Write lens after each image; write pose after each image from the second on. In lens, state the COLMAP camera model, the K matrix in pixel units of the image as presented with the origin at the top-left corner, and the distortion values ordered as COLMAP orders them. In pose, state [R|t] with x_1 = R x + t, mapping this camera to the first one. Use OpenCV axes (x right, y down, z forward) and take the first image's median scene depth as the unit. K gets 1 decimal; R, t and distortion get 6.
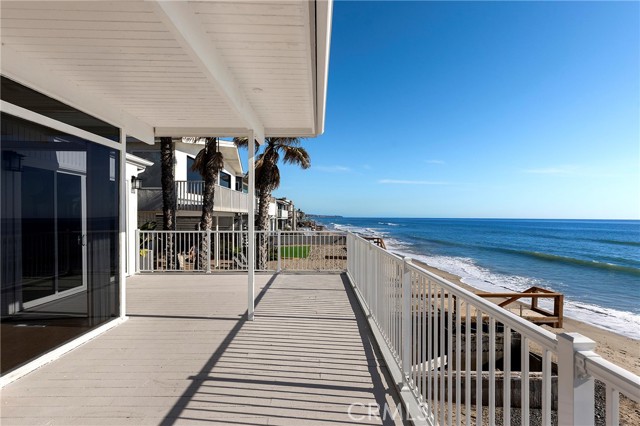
lens RADIAL K [[331.0, 0, 321.1], [0, 331.0, 214.1], [0, 0, 1]] dist [-0.006439, 0.001621]
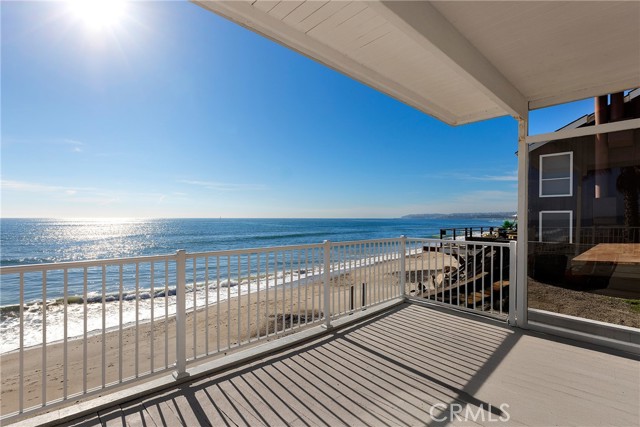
lens RADIAL K [[308.4, 0, 317.5], [0, 308.4, 217.4], [0, 0, 1]] dist [-0.014969, 0.000390]
pose [[-0.684300, 0.008036, 0.729157, -0.181233], [-0.002716, 0.999904, -0.013569, 0.013196], [-0.729196, -0.011266, -0.684212, 0.338249]]
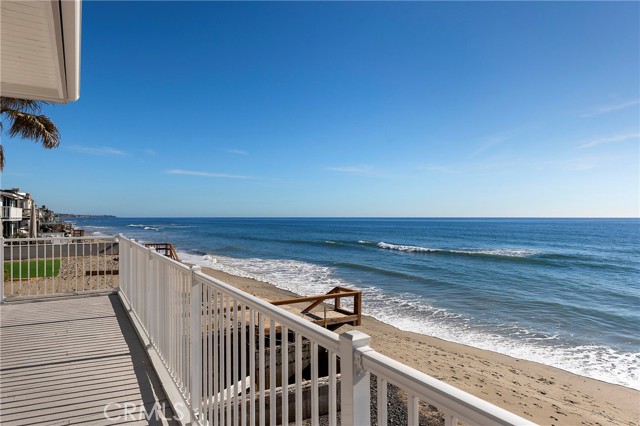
lens RADIAL K [[397.0, 0, 322.6], [0, 397.0, 211.1], [0, 0, 1]] dist [0.004196, 0.001236]
pose [[0.866607, 0.000449, 0.498991, 0.030711], [0.001957, 0.999989, -0.004298, 0.000114], [-0.498988, 0.004702, 0.866596, -0.001824]]
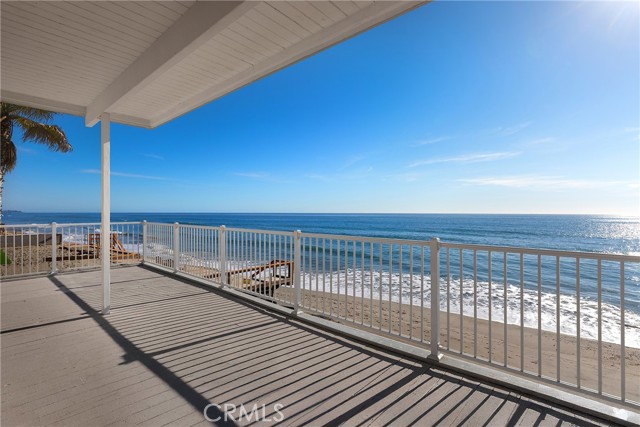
lens RADIAL K [[308.4, 0, 323.9], [0, 308.4, 215.8], [0, 0, 1]] dist [-0.014969, 0.000390]
pose [[0.668291, -0.013613, 0.743775, -0.183003], [-0.002306, 0.999790, 0.020370, 0.009807], [-0.743896, -0.015328, 0.668119, -0.013366]]
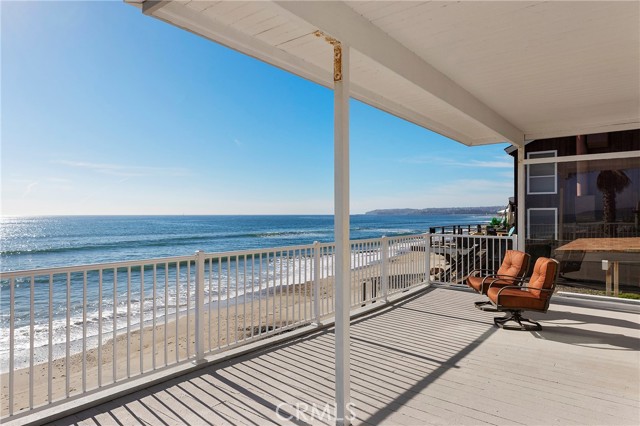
lens RADIAL K [[397.0, 0, 323.9], [0, 397.0, 212.8], [0, 0, 1]] dist [0.004196, 0.001236]
pose [[-0.792607, 0.011680, 0.609621, -0.218620], [0.002900, 0.999877, -0.015388, 0.009718], [-0.609726, -0.010429, -0.792543, 0.594203]]
